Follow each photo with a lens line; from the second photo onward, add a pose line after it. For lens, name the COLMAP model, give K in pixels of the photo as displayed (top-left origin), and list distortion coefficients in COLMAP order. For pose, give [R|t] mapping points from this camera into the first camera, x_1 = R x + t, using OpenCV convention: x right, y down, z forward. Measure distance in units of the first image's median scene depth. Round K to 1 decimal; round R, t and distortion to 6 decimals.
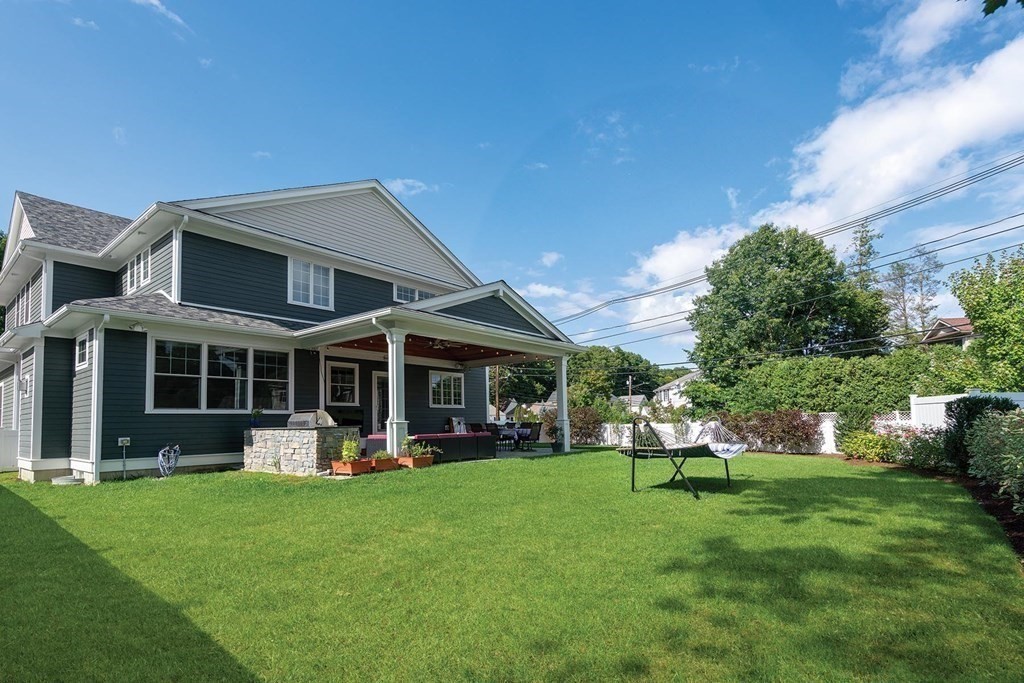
lens RADIAL K [[486.5, 0, 512.0], [0, 486.5, 341.5], [0, 0, 1]] dist [-0.000621, 0.000004]
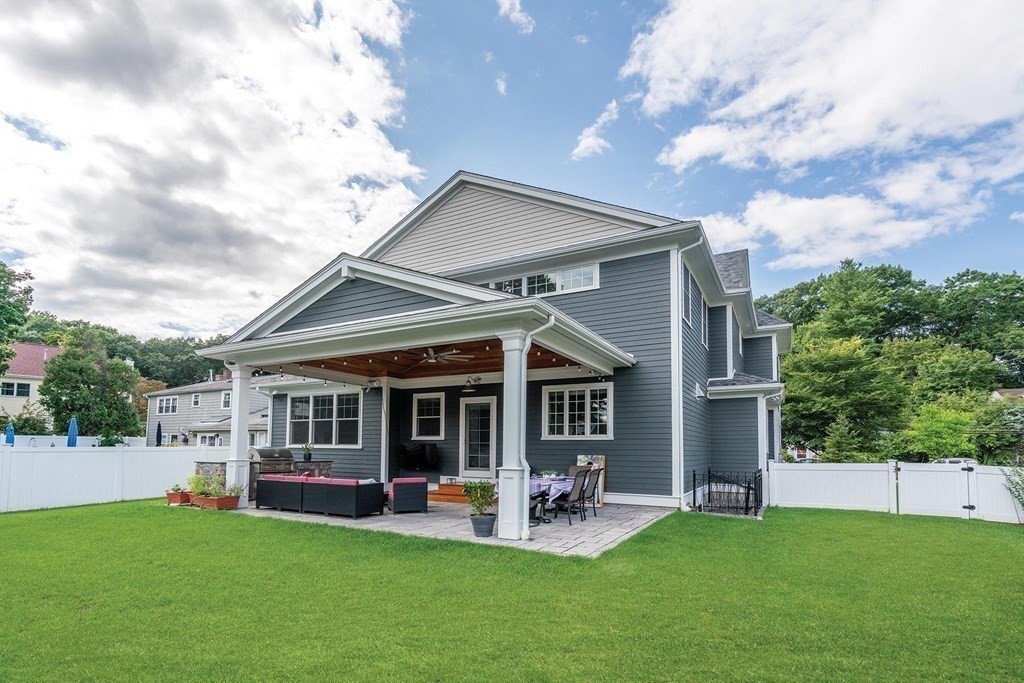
lens RADIAL K [[486.5, 0, 512.0], [0, 486.5, 341.5], [0, 0, 1]] dist [-0.000621, 0.000004]
pose [[0.191206, -0.210956, -0.958612, 0.573229], [0.142179, 0.972284, -0.185606, 0.135333], [0.971198, -0.100805, 0.215900, 0.912337]]
